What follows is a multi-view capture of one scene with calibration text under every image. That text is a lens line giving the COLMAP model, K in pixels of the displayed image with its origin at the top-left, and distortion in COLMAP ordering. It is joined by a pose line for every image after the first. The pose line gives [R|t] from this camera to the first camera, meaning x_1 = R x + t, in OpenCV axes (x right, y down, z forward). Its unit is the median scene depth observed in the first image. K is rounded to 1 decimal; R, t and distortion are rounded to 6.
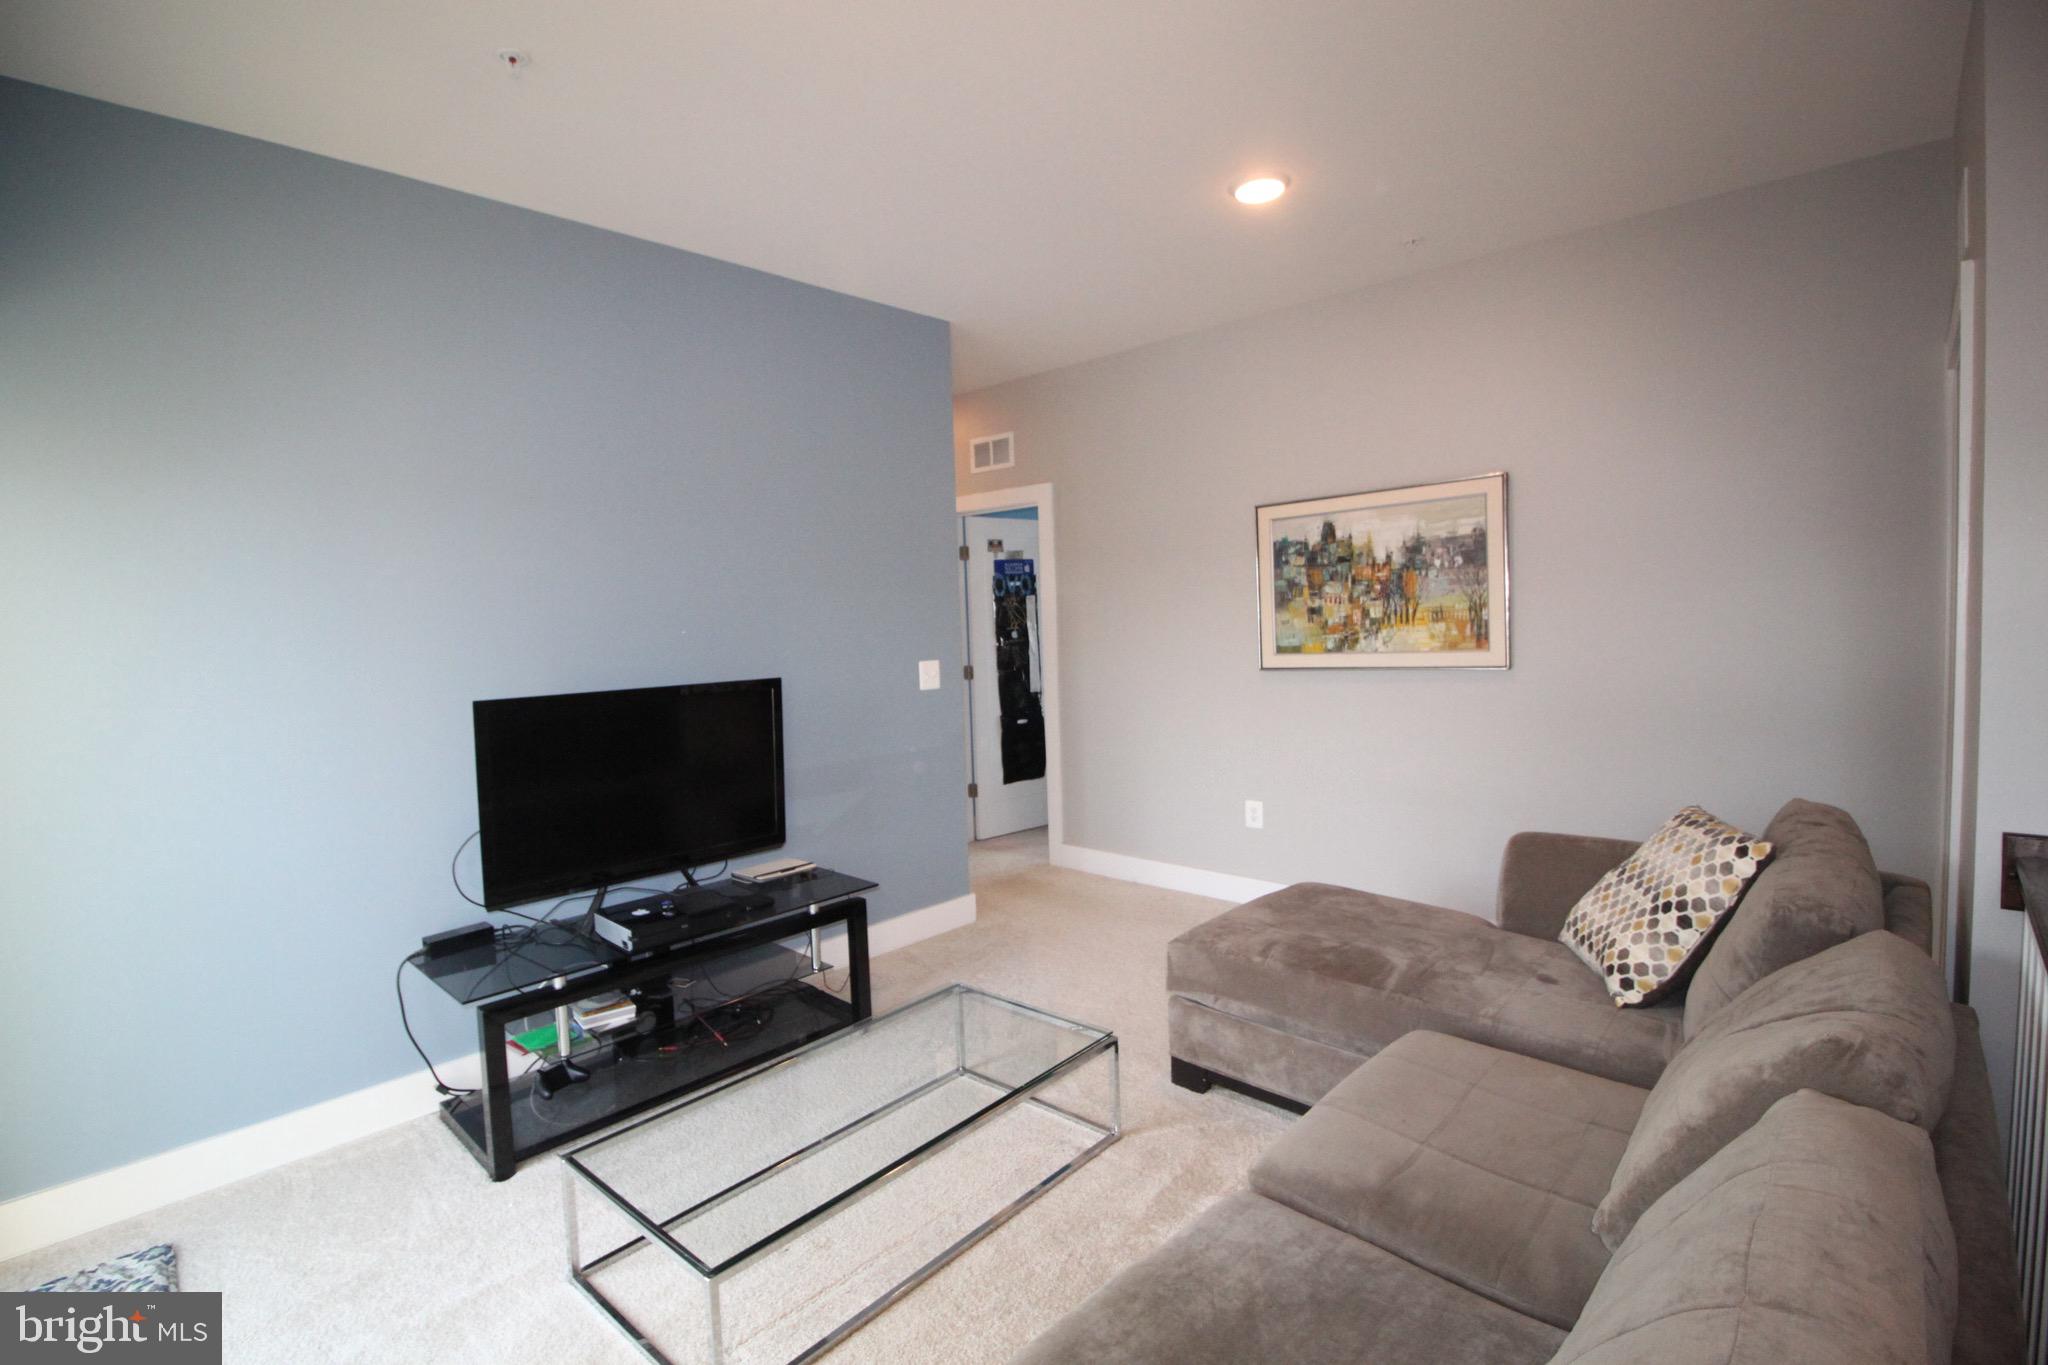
lens RADIAL K [[954.8, 0, 1022.5], [0, 954.8, 688.6], [0, 0, 1]] dist [-0.006159, -0.009445]
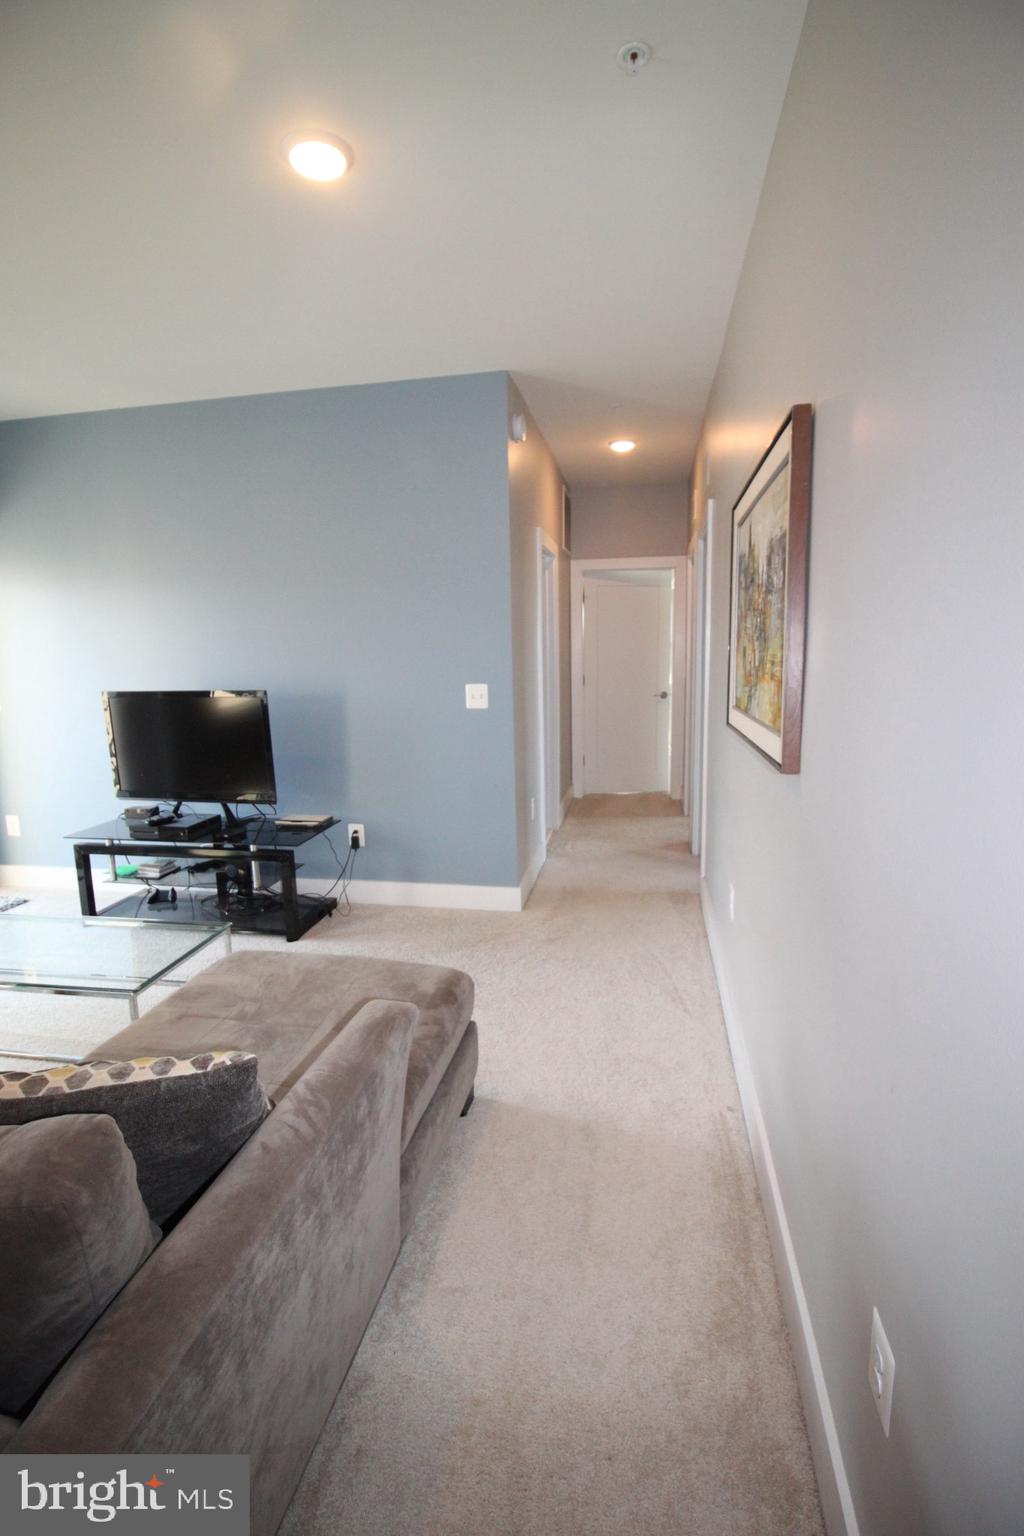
lens RADIAL K [[716.1, 0, 516.2], [0, 716.1, 763.8], [0, 0, 1]] dist [-0.006159, -0.009445]
pose [[0.523383, 0.164118, -0.836143, 0.767732], [-0.059165, 0.985908, 0.156480, -0.082782], [0.850041, -0.032428, 0.525717, 0.646019]]
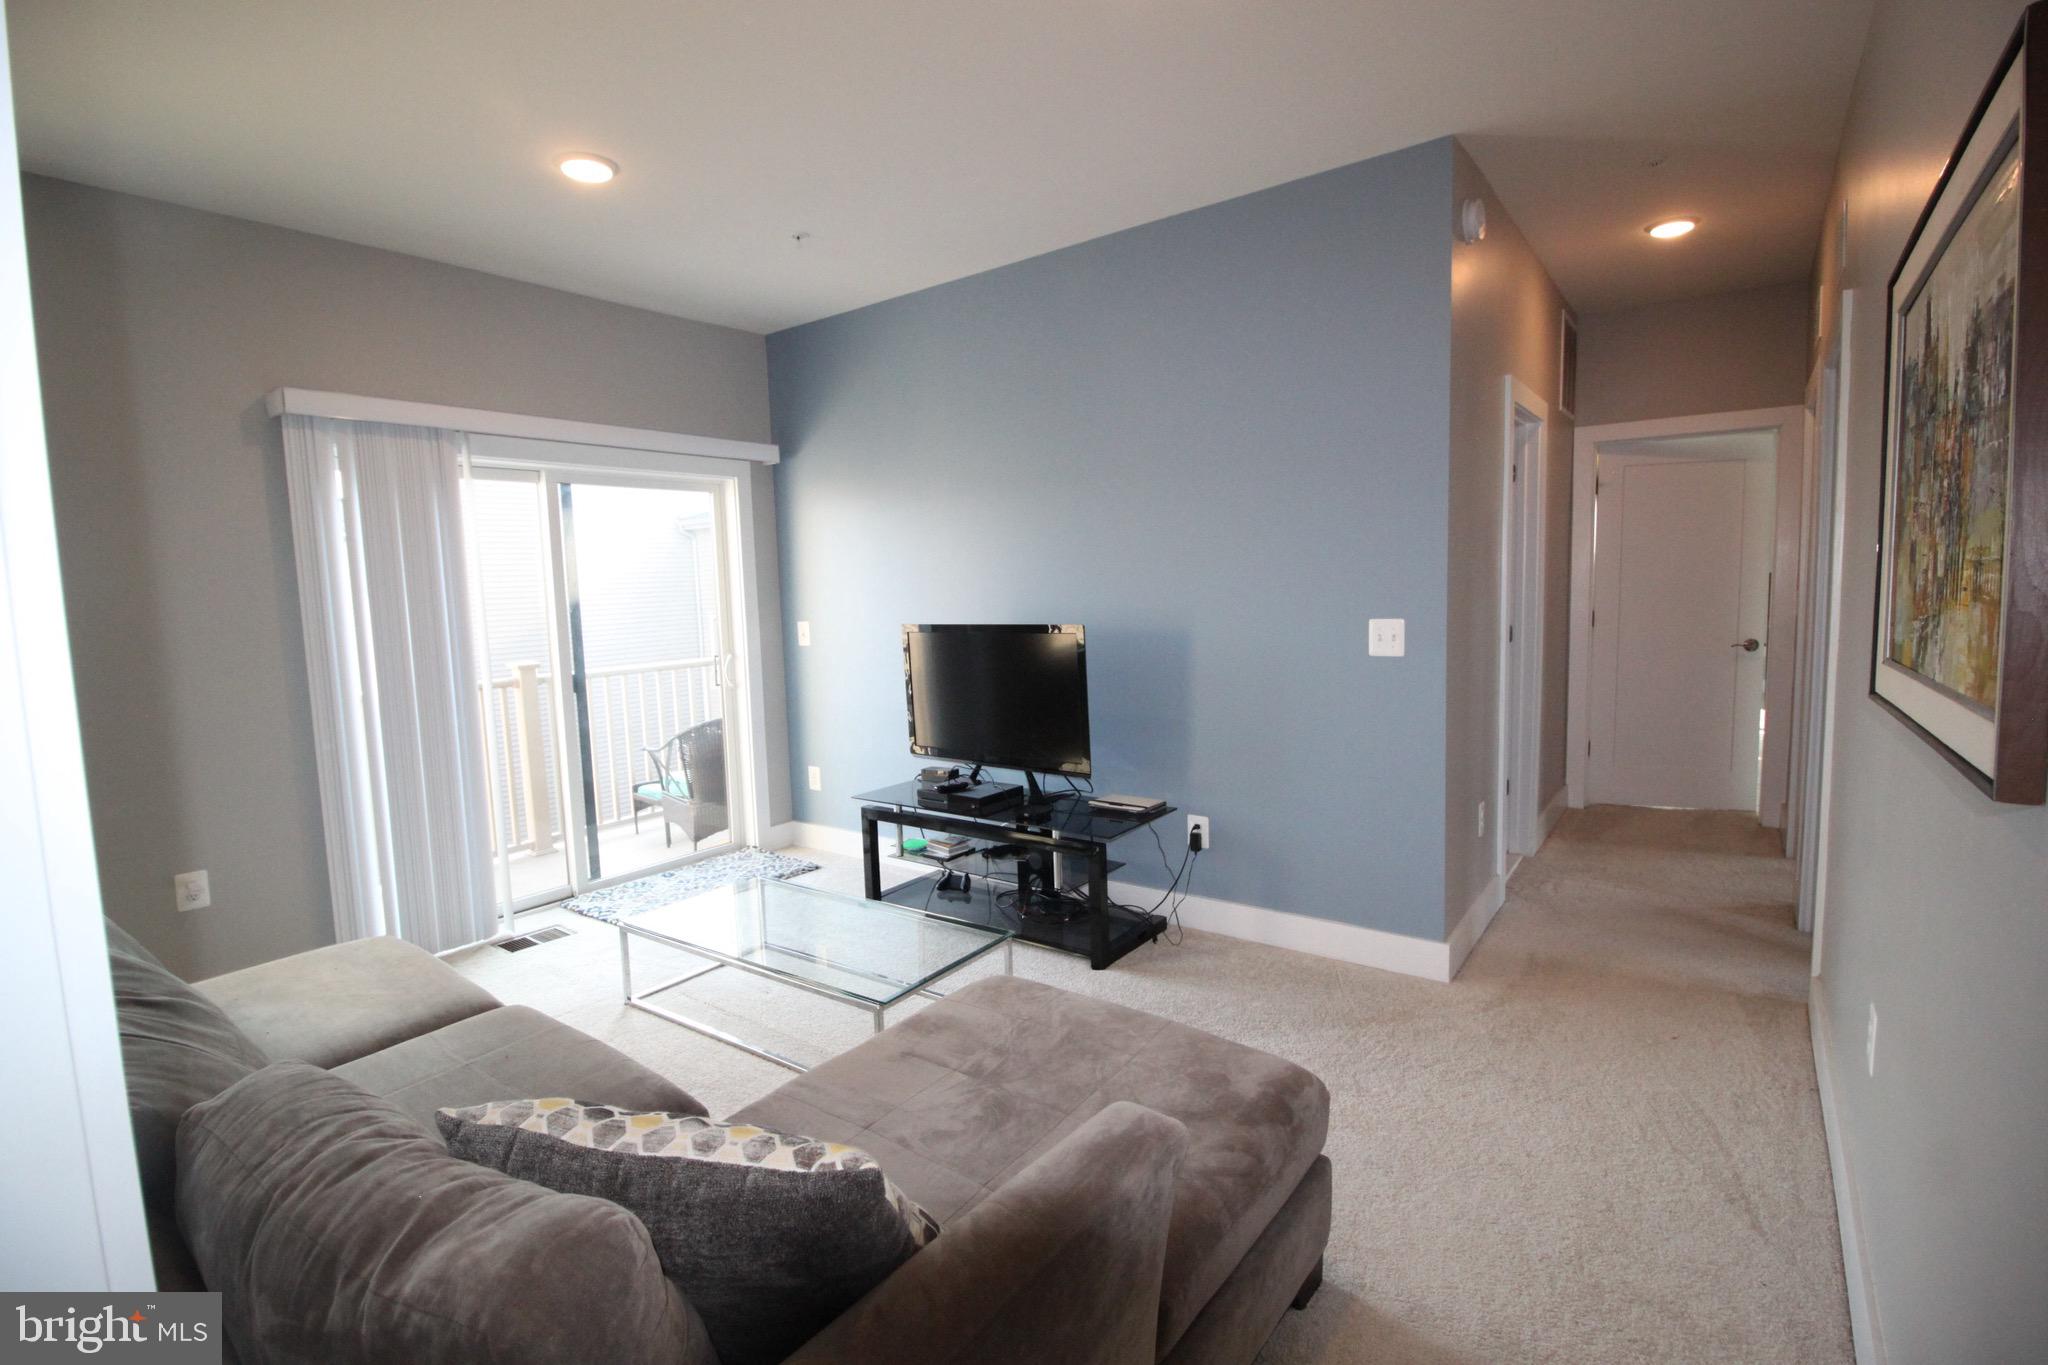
lens RADIAL K [[954.8, 0, 1012.1], [0, 954.8, 683.2], [0, 0, 1]] dist [-0.006159, -0.009445]
pose [[0.081450, 0.133263, -0.987728, 0.720797], [-0.042134, 0.990595, 0.130175, -0.073281], [0.995786, 0.031014, 0.086299, 0.715380]]
